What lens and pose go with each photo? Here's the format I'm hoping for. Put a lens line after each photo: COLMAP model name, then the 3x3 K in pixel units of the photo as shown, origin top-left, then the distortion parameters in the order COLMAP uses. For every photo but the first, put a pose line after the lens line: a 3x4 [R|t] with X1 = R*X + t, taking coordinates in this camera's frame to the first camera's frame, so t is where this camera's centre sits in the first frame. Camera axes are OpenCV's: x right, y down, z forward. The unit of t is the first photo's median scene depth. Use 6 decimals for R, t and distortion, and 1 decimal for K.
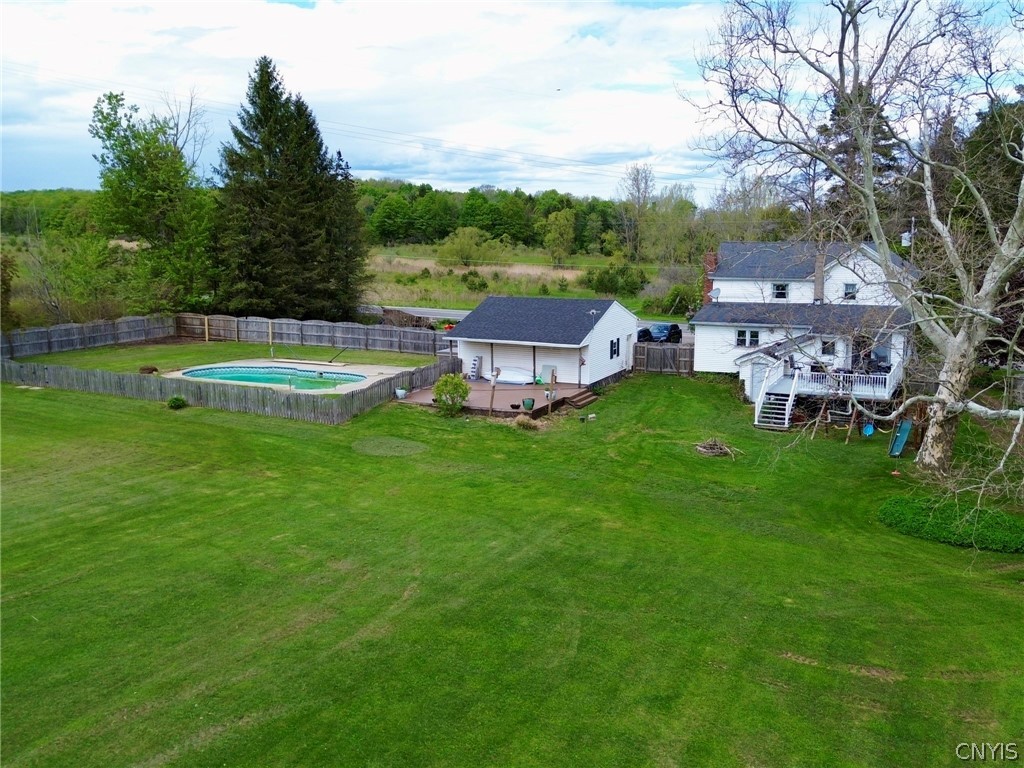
lens RADIAL K [[959.2, 0, 545.8], [0, 959.2, 386.0], [0, 0, 1]] dist [0.132582, -0.197598]
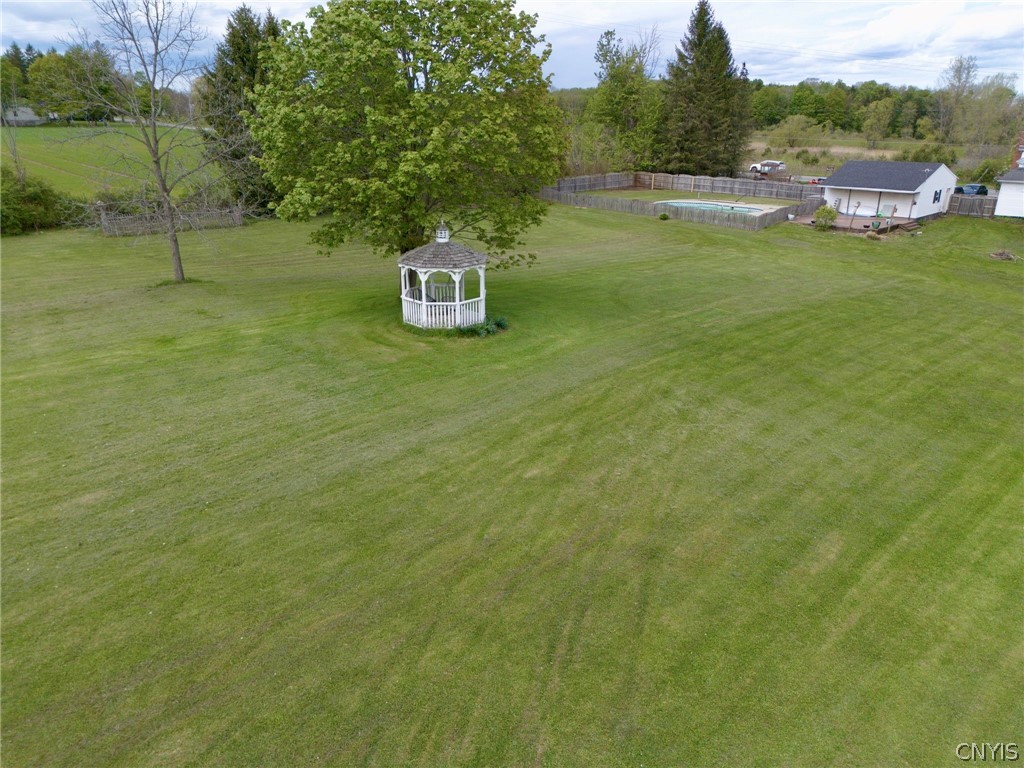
lens RADIAL K [[715.8, 0, 516.5], [0, 715.8, 386.0], [0, 0, 1]] dist [0.062316, -0.046274]
pose [[0.916406, 0.138587, -0.375492, -0.049811], [-0.063882, 0.976760, 0.204596, 0.047054], [0.395119, -0.163506, 0.903962, -0.279533]]
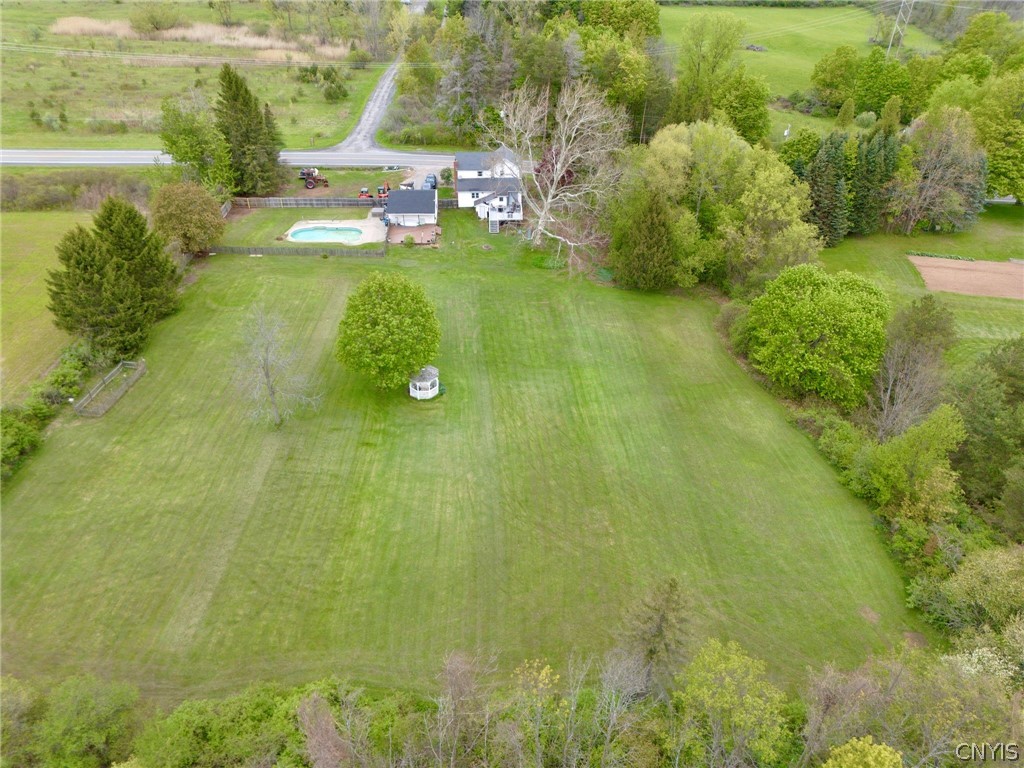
lens RADIAL K [[715.8, 0, 516.5], [0, 715.8, 386.0], [0, 0, 1]] dist [0.062316, -0.046274]
pose [[0.895659, -0.254119, 0.364991, -0.532538], [0.068403, 0.889628, 0.451534, -0.427221], [-0.439450, -0.379454, 0.814186, -0.933500]]
